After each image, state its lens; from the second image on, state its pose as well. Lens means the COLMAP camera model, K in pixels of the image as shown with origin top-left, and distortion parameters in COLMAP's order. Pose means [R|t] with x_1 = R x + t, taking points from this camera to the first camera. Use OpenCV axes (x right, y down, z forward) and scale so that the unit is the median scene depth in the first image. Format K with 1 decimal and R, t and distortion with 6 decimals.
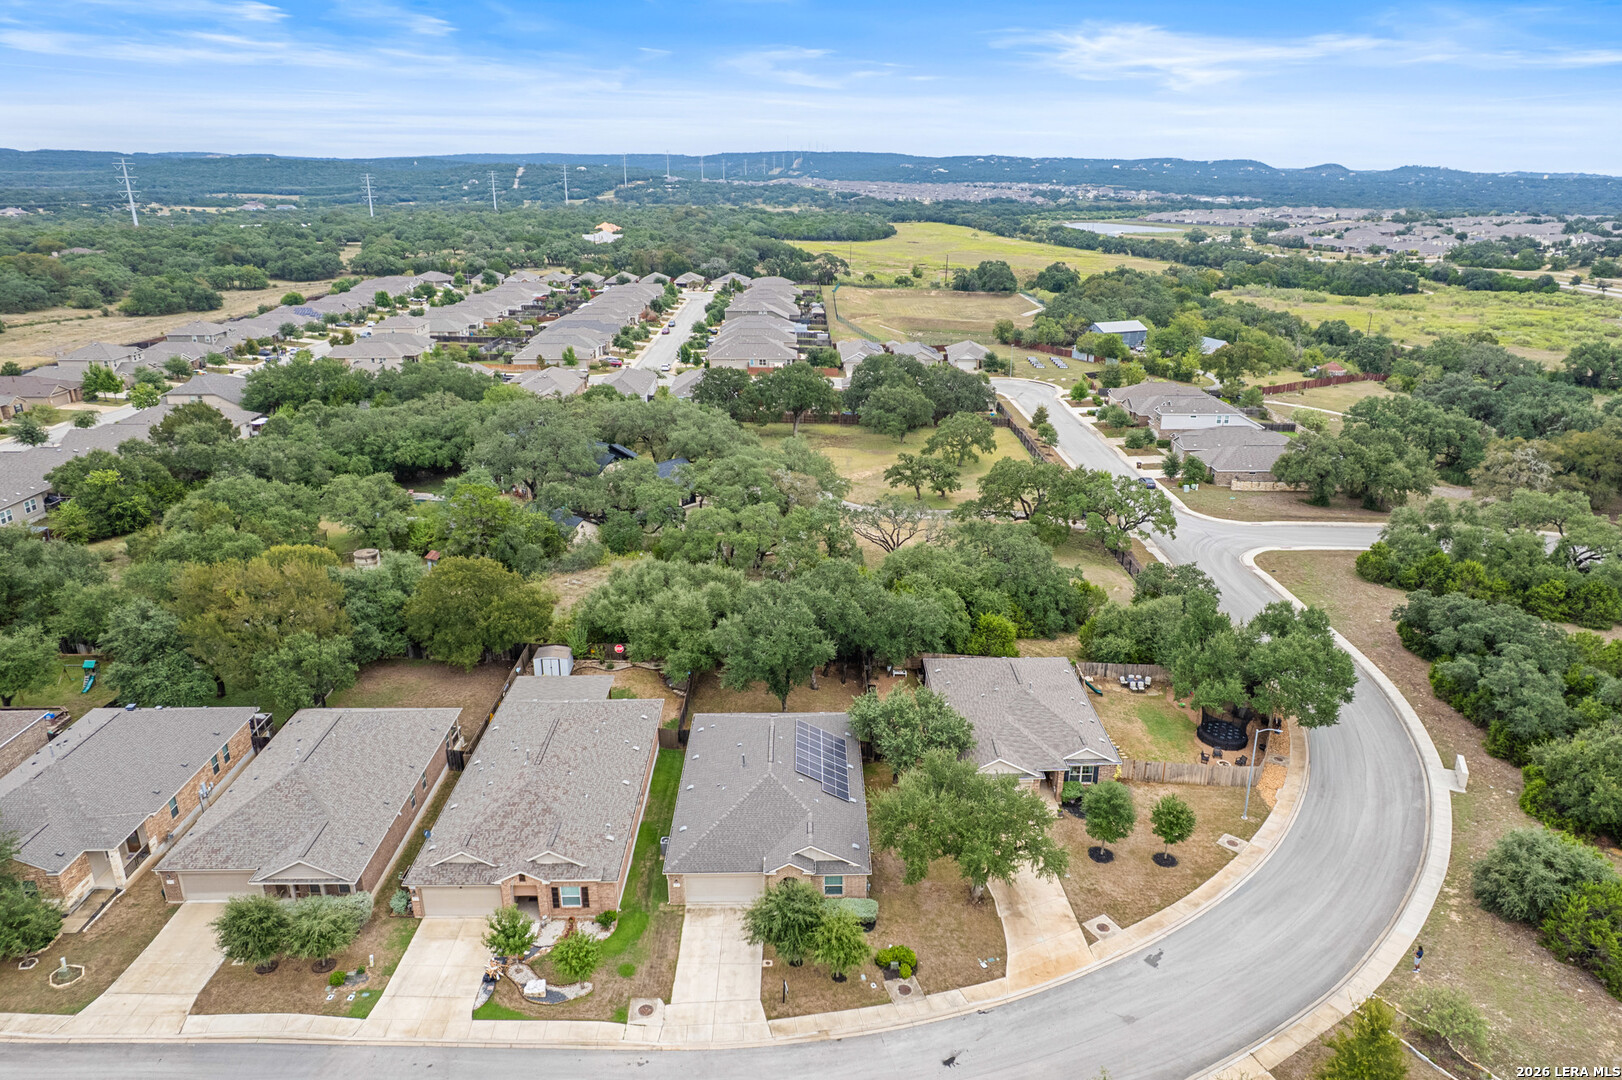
lens RADIAL K [[1035.6, 0, 820.5], [0, 1035.6, 540.0], [0, 0, 1]] dist [-0.028254, 0.006097]
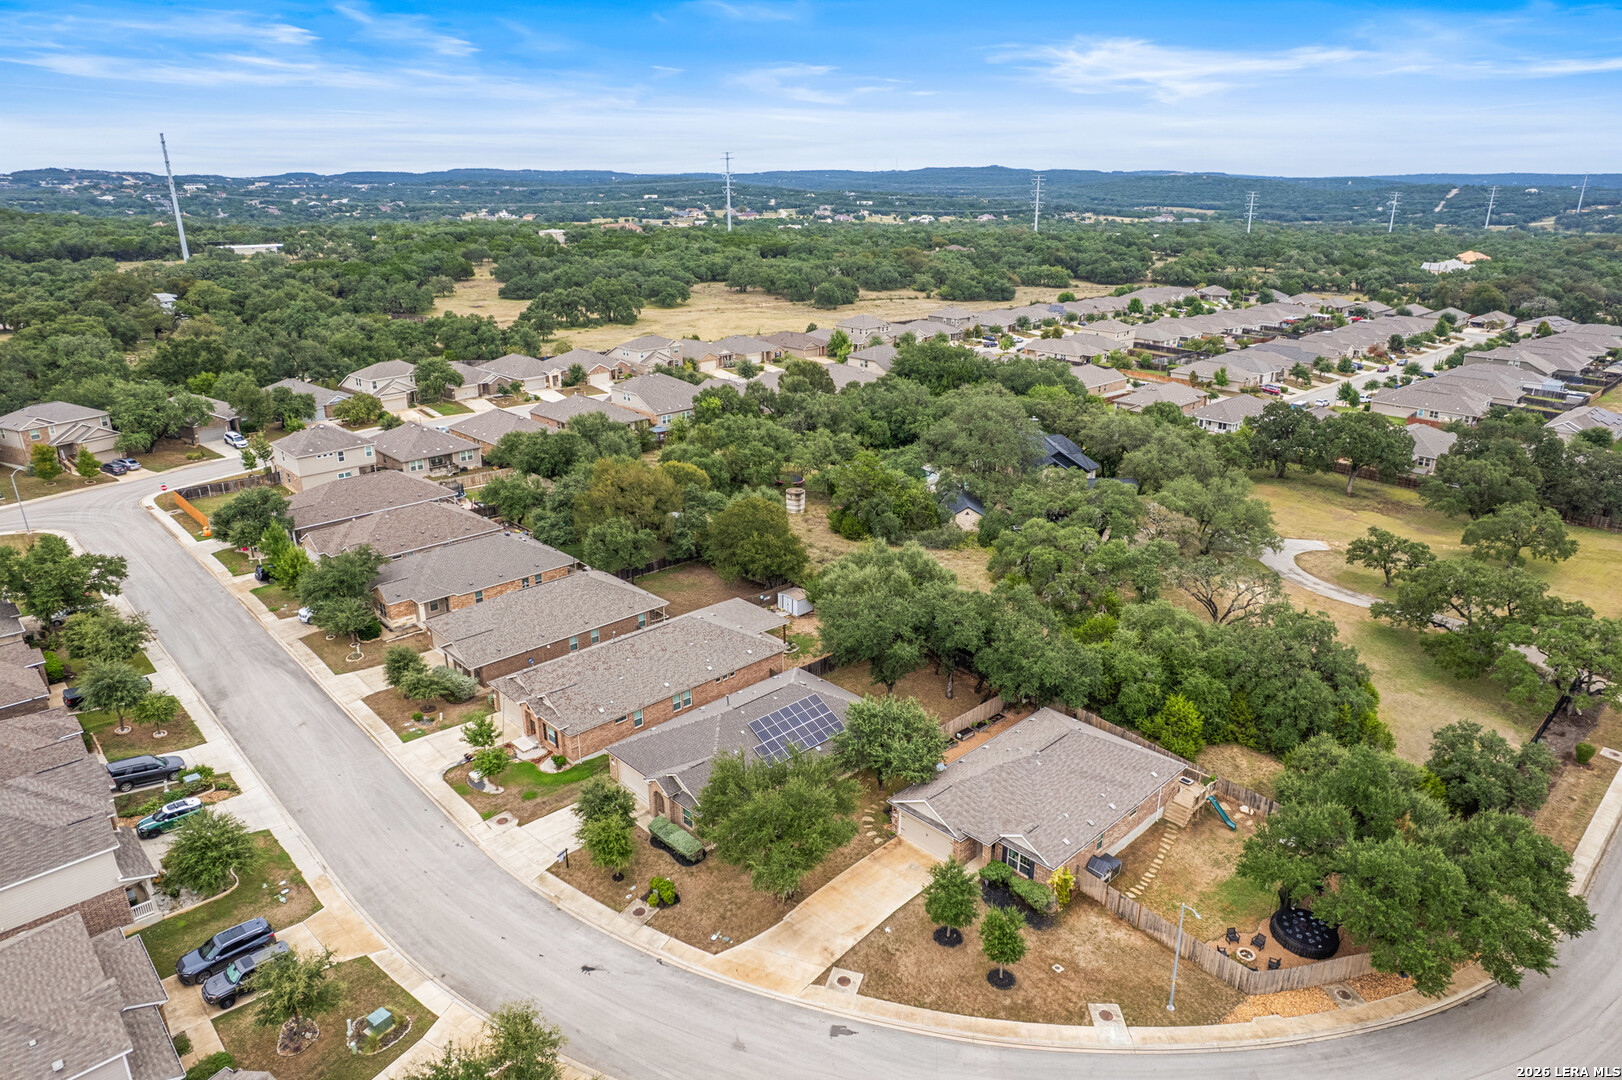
lens RADIAL K [[1035.6, 0, 820.5], [0, 1035.6, 540.0], [0, 0, 1]] dist [-0.028254, 0.006097]
pose [[0.683475, 0.239053, -0.689721, 0.545993], [-0.249799, 0.964406, 0.086721, -0.055577], [0.685903, 0.113020, 0.718863, 0.185510]]
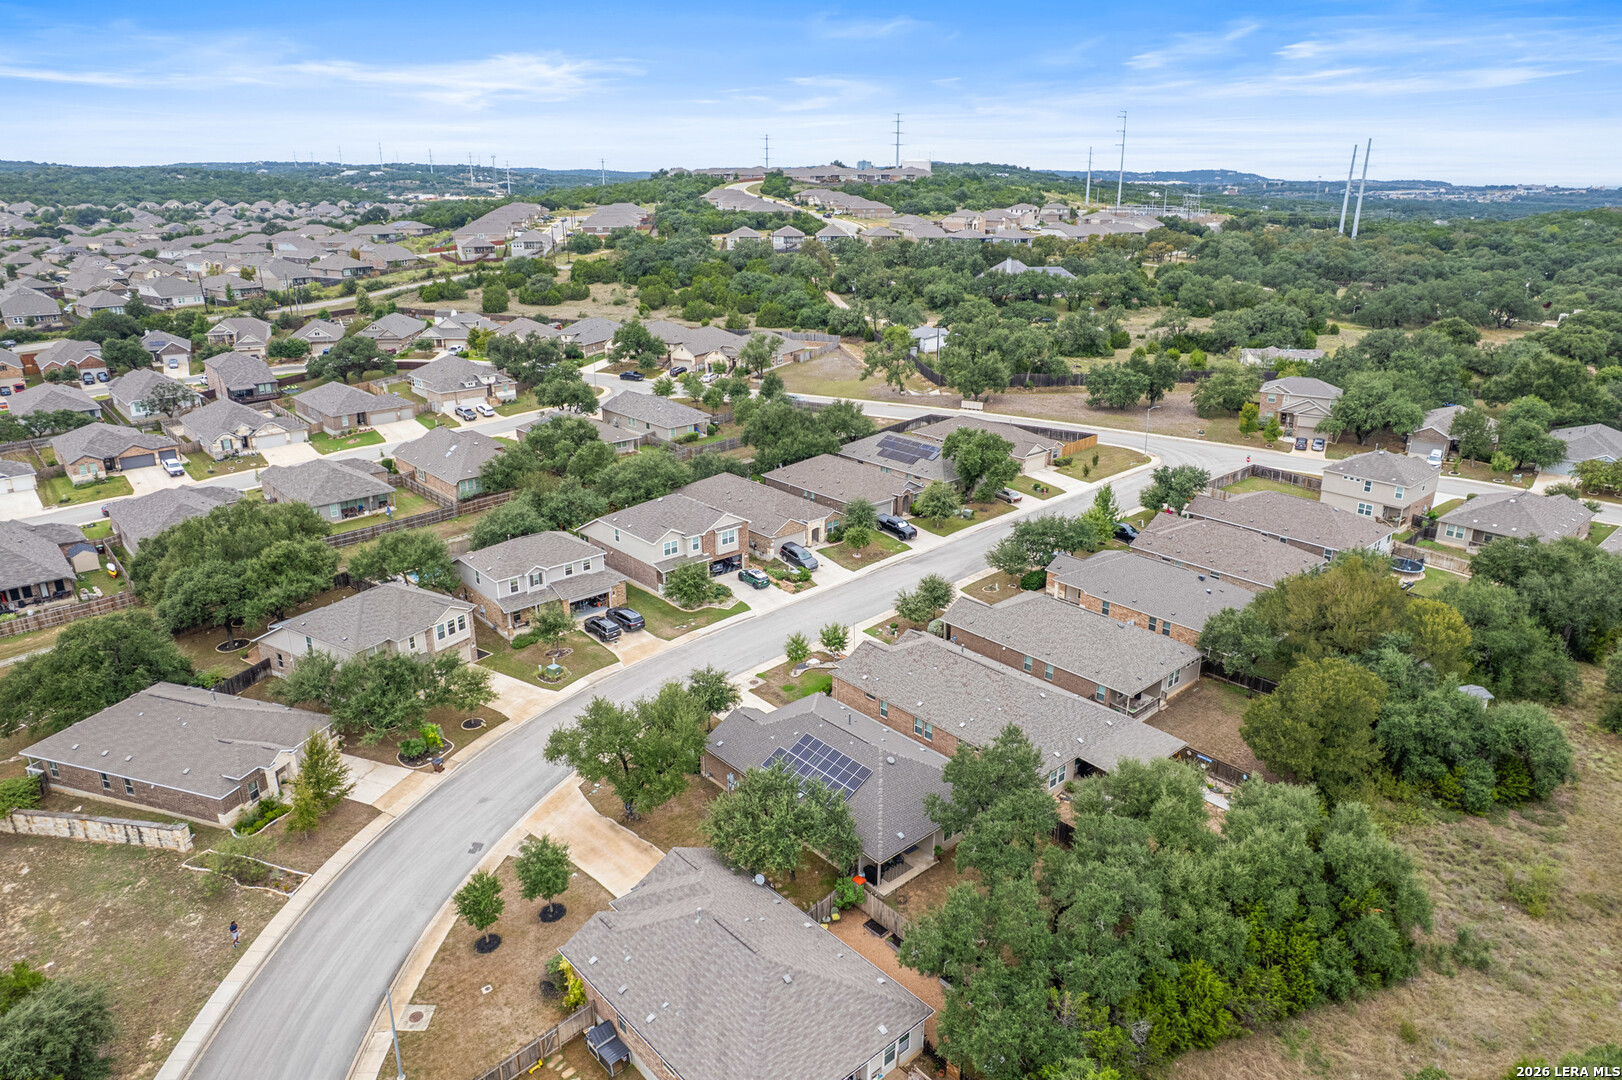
lens RADIAL K [[1035.6, 0, 820.5], [0, 1035.6, 540.0], [0, 0, 1]] dist [-0.028254, 0.006097]
pose [[-0.747406, 0.213859, -0.629006, 0.453062], [-0.238069, 0.797688, 0.554092, -0.401465], [0.620248, 0.563878, -0.545284, 1.099389]]
